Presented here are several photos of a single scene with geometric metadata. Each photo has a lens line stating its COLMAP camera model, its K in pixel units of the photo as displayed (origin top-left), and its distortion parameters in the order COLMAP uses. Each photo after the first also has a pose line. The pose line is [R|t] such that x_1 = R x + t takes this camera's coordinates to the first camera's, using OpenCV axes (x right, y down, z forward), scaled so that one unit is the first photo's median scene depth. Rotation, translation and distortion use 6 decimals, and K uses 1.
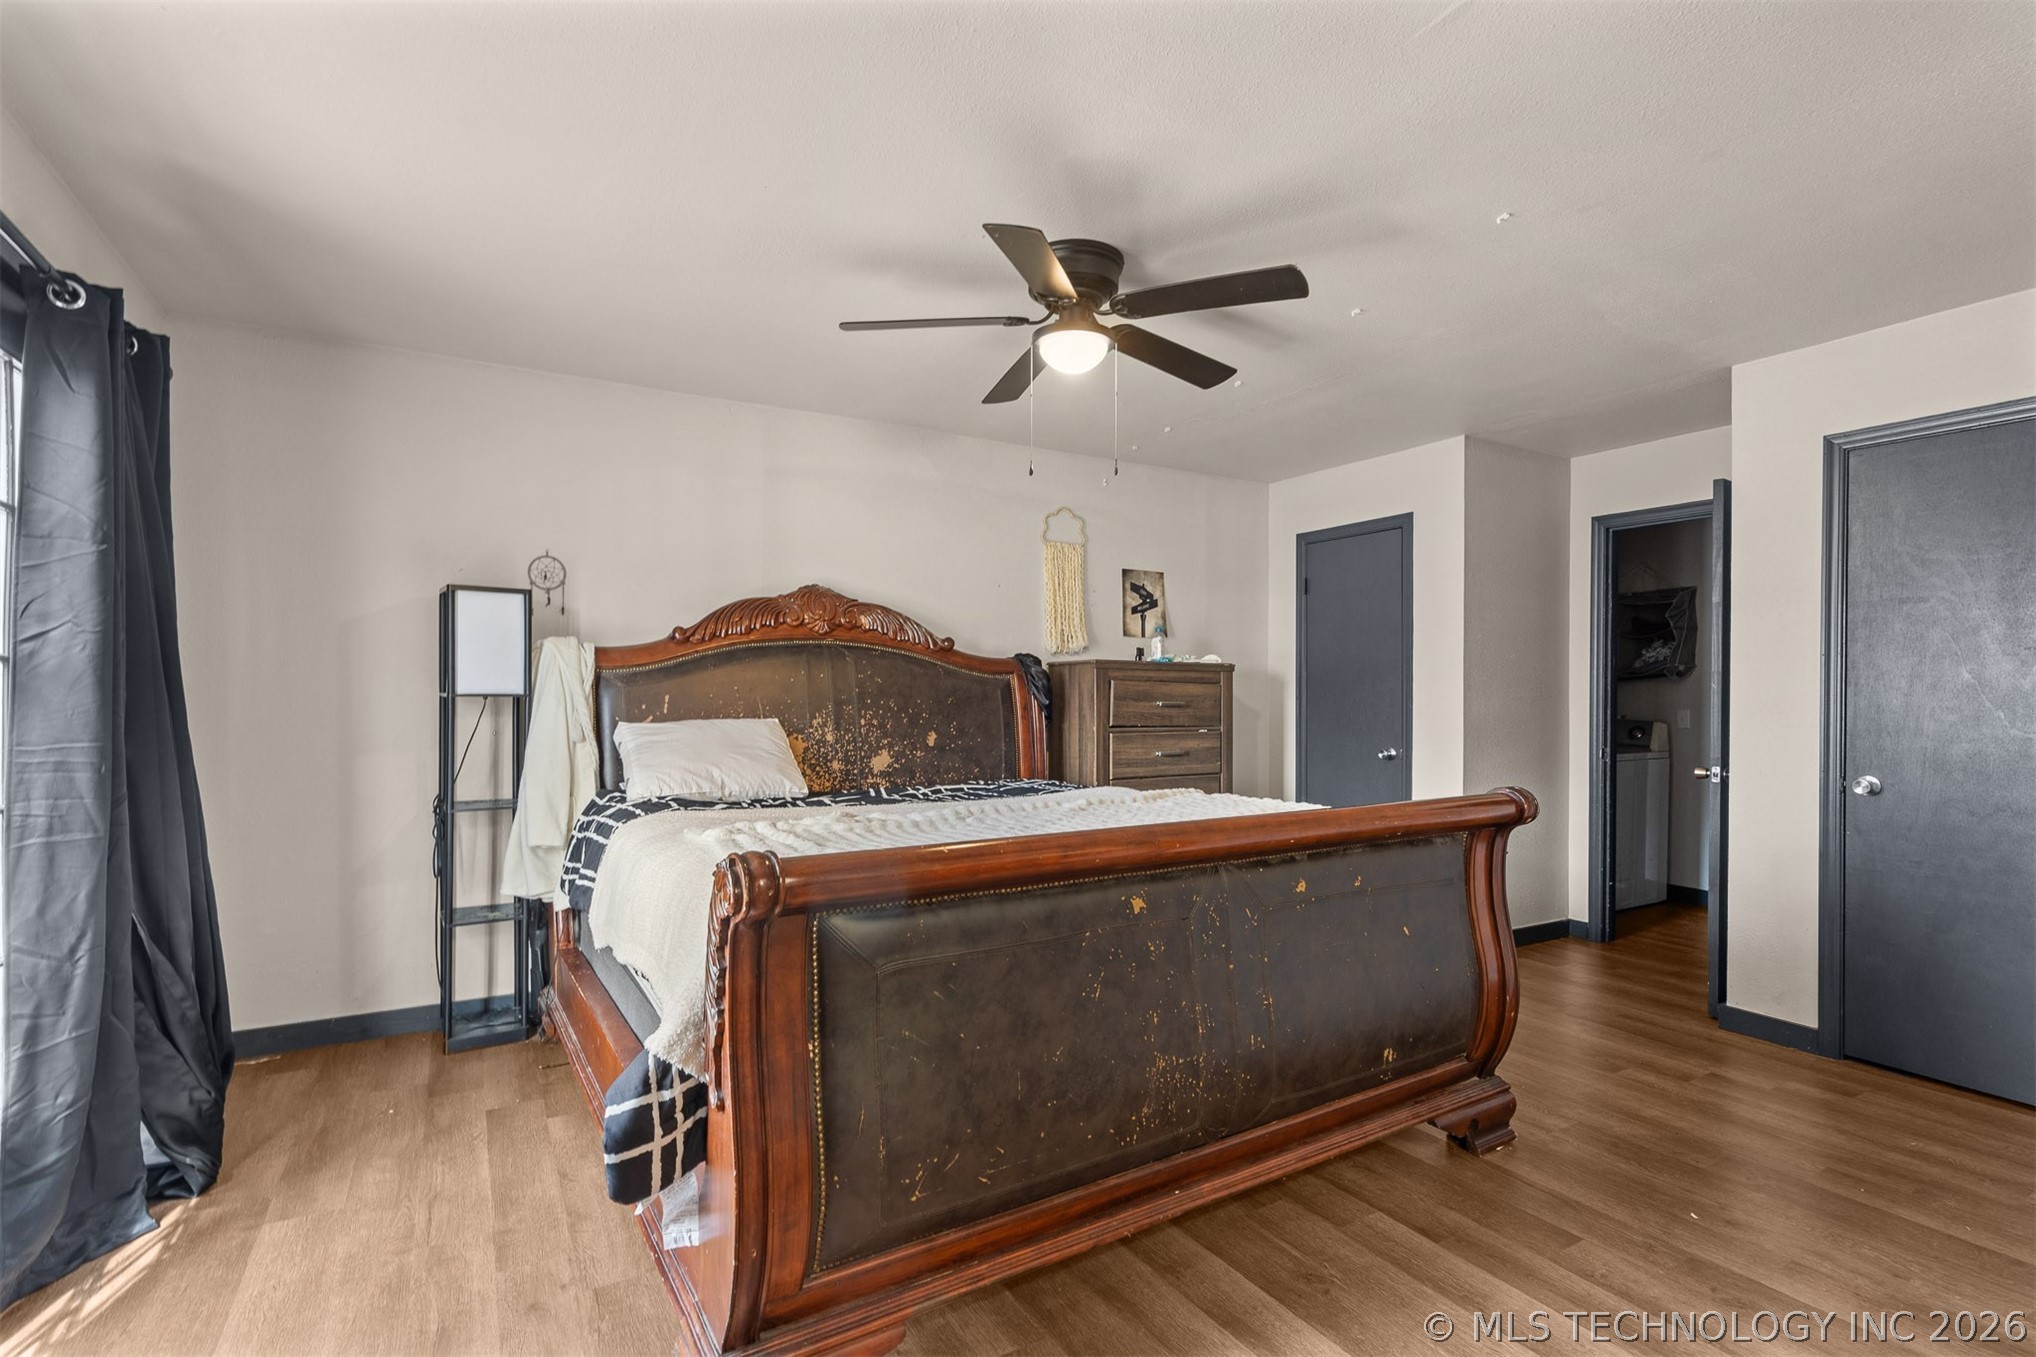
lens RADIAL K [[940.4, 0, 1014.4], [0, 940.4, 690.3], [0, 0, 1]] dist [-0.002648, -0.000020]
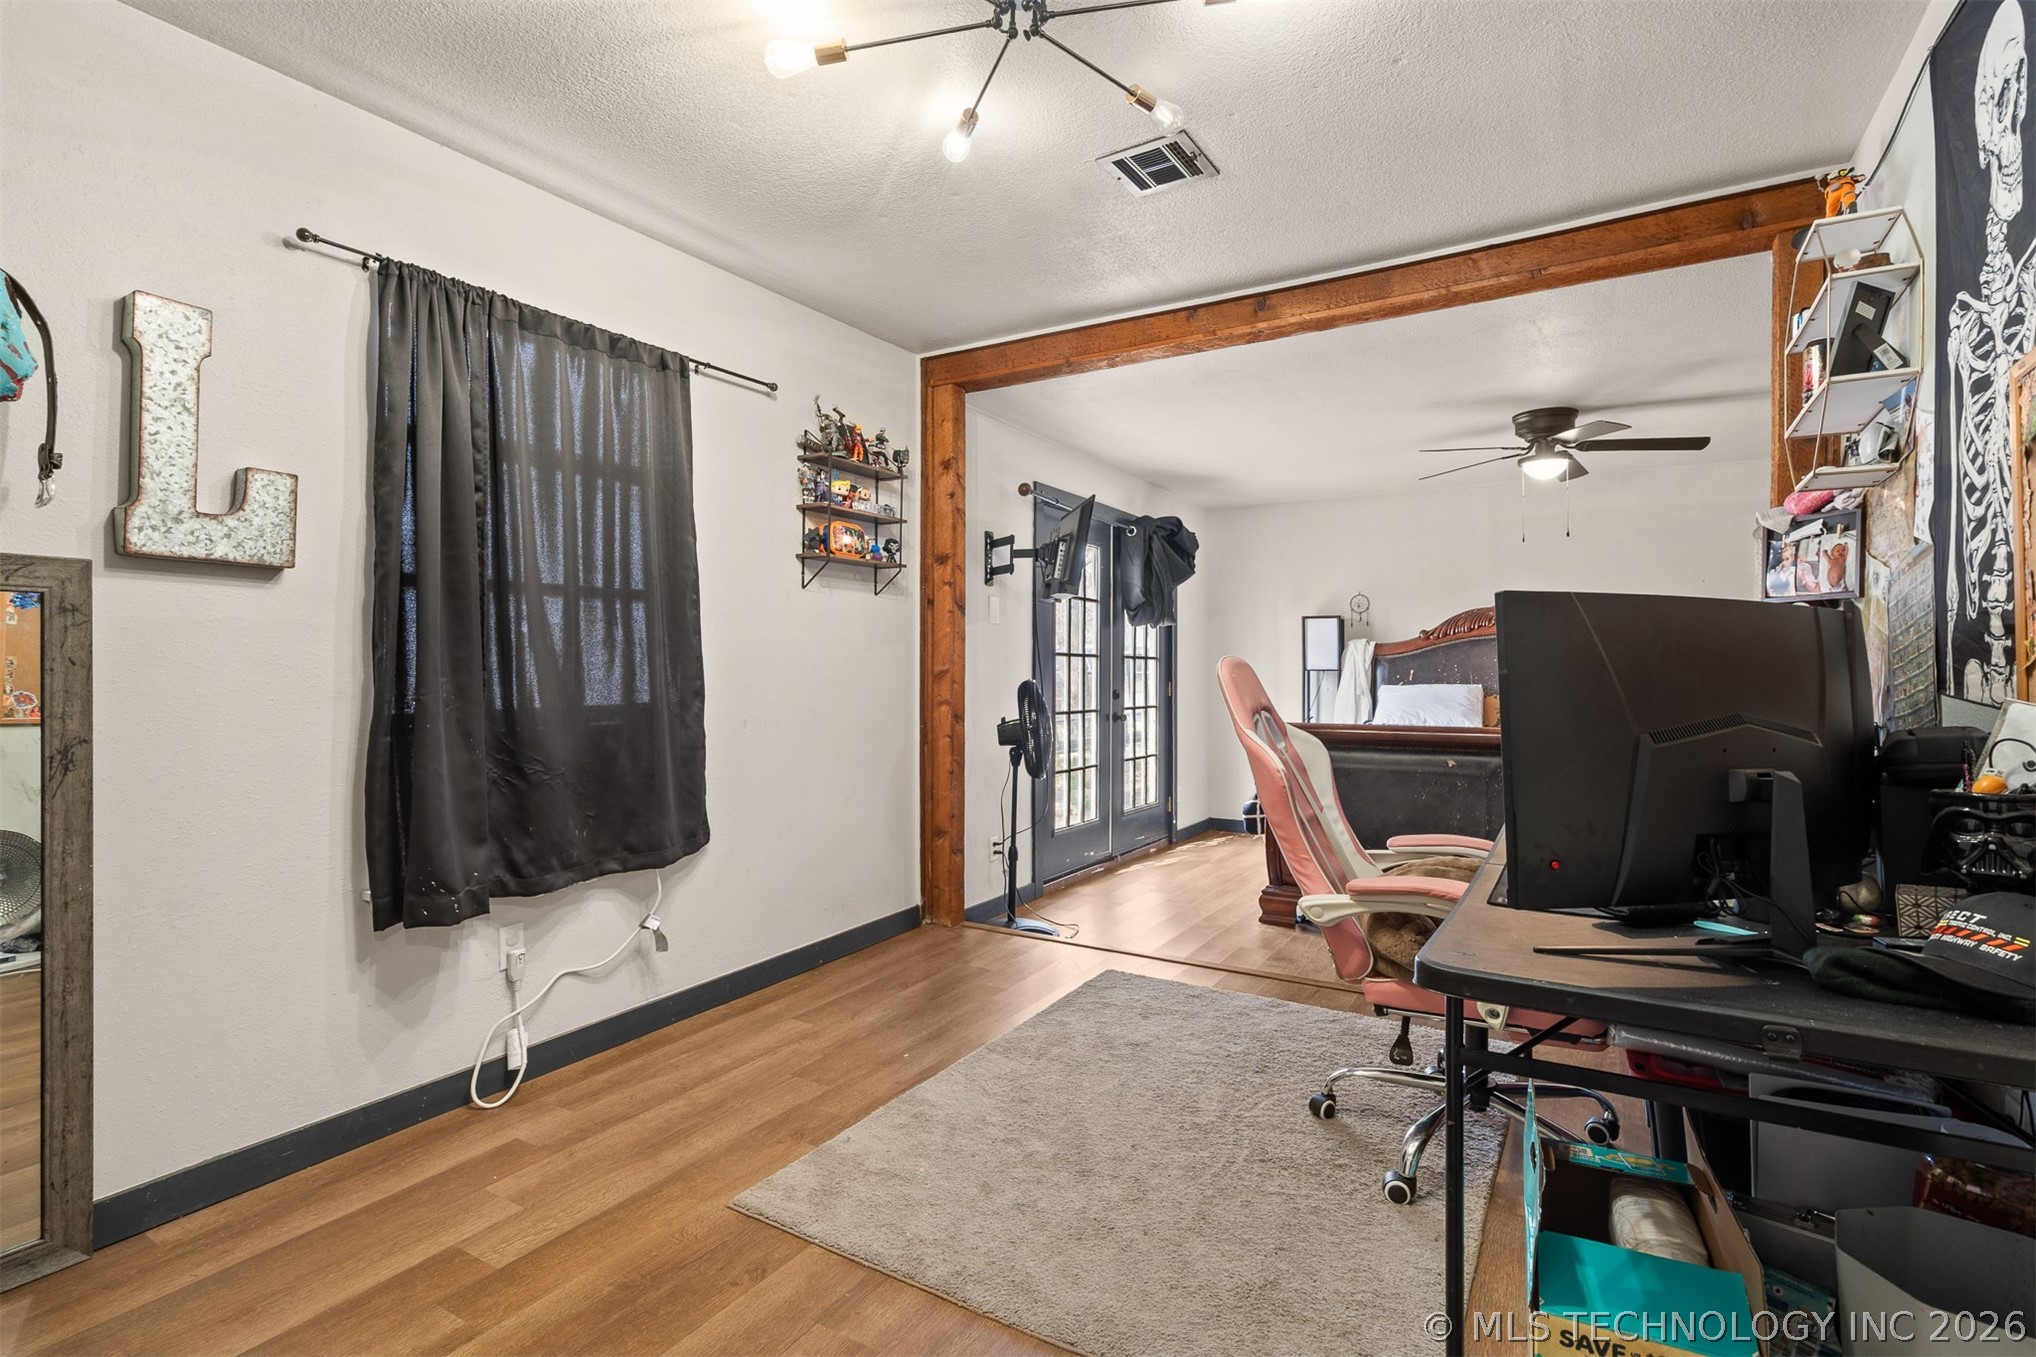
lens RADIAL K [[980.6, 0, 1025.4], [0, 980.6, 645.9], [0, 0, 1]] dist [-0.000832, -0.000556]
pose [[0.493269, -0.027757, -0.869434, 0.887293], [0.006946, 0.999585, -0.027971, 0.006325], [0.869849, 0.007758, 0.493257, -0.540383]]
